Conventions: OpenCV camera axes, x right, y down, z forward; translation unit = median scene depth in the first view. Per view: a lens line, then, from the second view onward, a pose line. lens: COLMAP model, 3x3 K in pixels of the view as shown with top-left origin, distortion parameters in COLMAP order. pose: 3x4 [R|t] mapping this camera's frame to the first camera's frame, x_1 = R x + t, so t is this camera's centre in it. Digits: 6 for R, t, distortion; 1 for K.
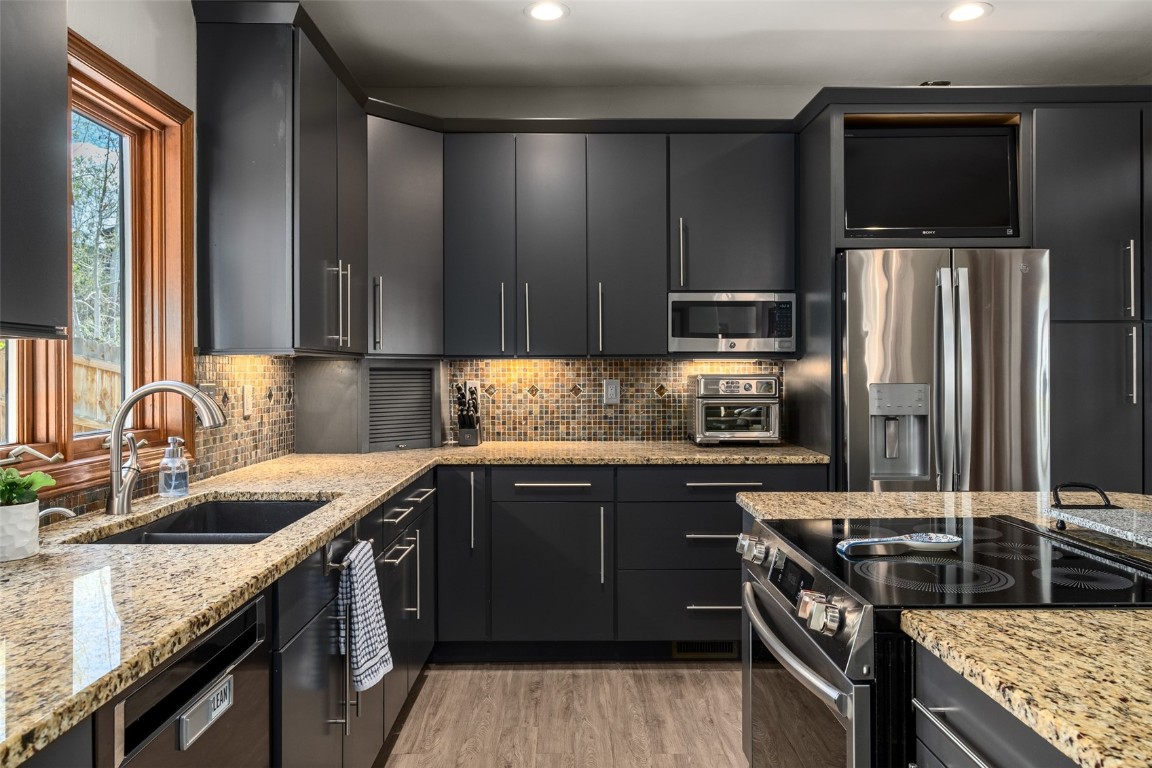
lens RADIAL K [[818.6, 0, 576.1], [0, 818.6, 377.5], [0, 0, 1]] dist [-0.003061, 0.000778]
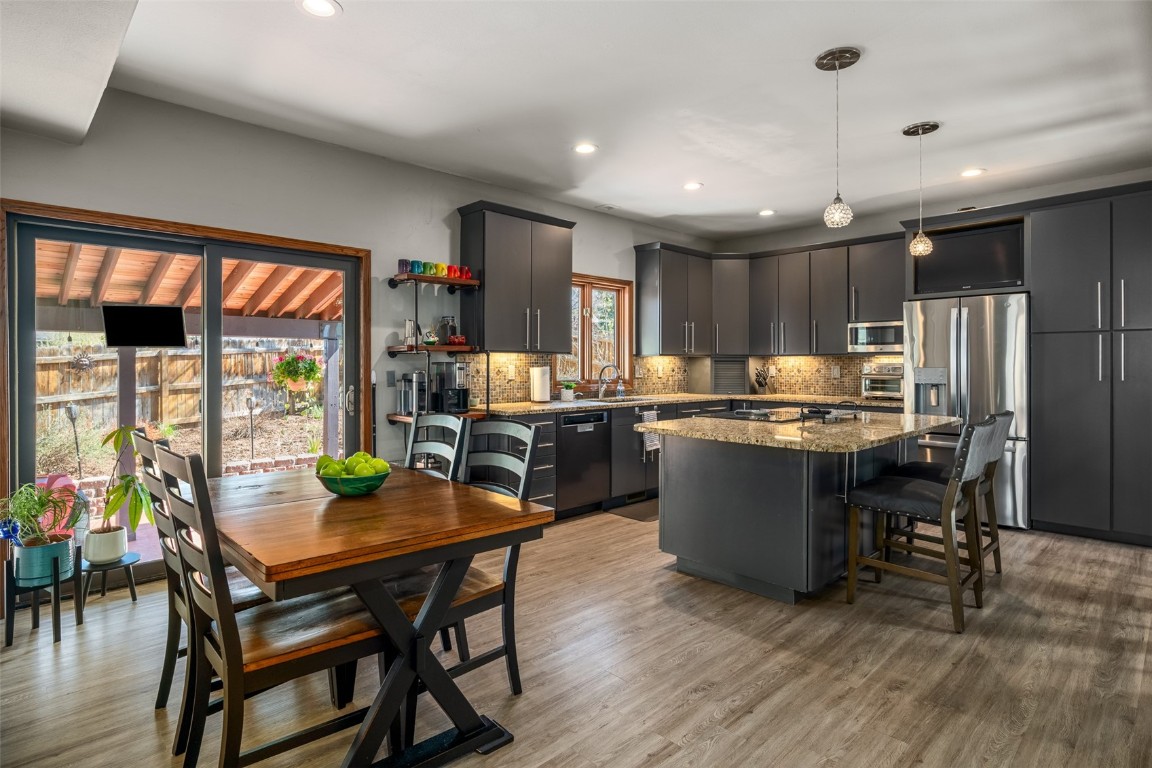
lens RADIAL K [[608.8, 0, 574.2], [0, 608.8, 368.3], [0, 0, 1]] dist [-0.000596, -0.000457]
pose [[0.690288, 0.006953, -0.723502, 0.779945], [-0.006033, 0.999974, 0.003855, 0.007521], [0.723510, 0.001704, 0.690312, -0.578915]]
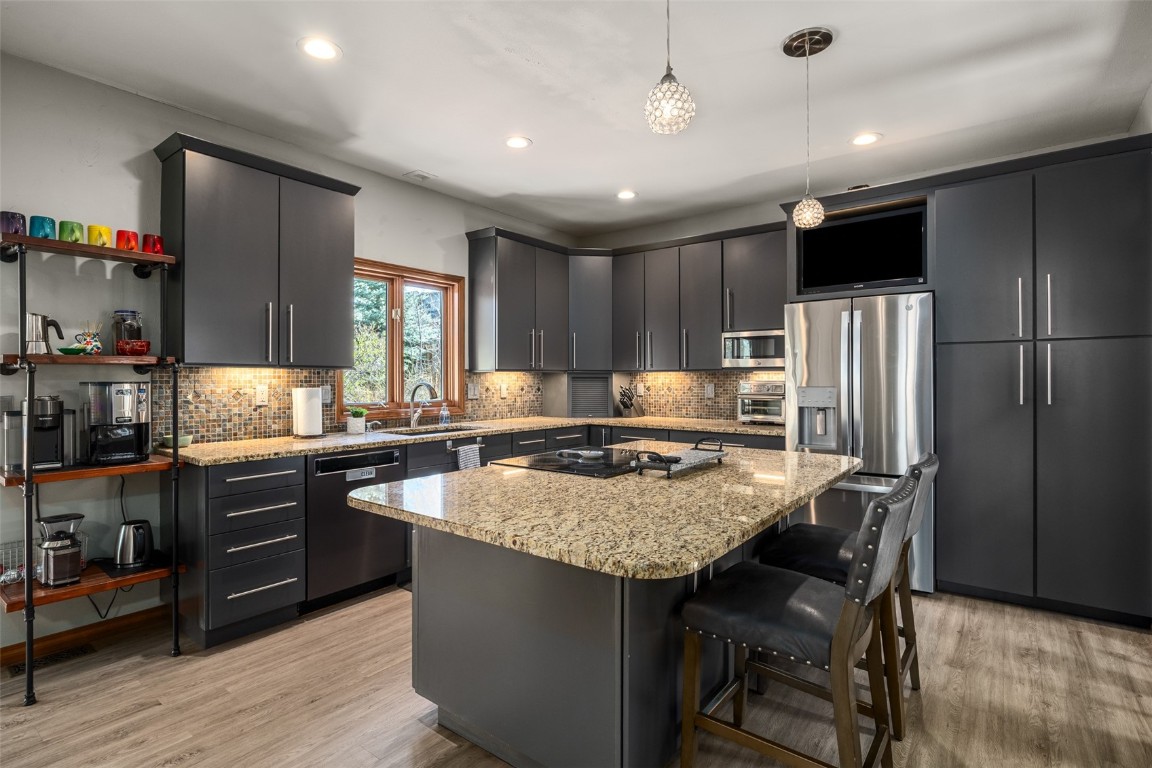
lens RADIAL K [[574.6, 0, 575.6], [0, 574.6, 380.4], [0, 0, 1]] dist [0.000978, -0.000672]
pose [[0.788621, 0.003767, -0.614868, 0.637578], [-0.004738, 0.999989, 0.000050, -0.002951], [0.614861, 0.002874, 0.788630, -0.139276]]
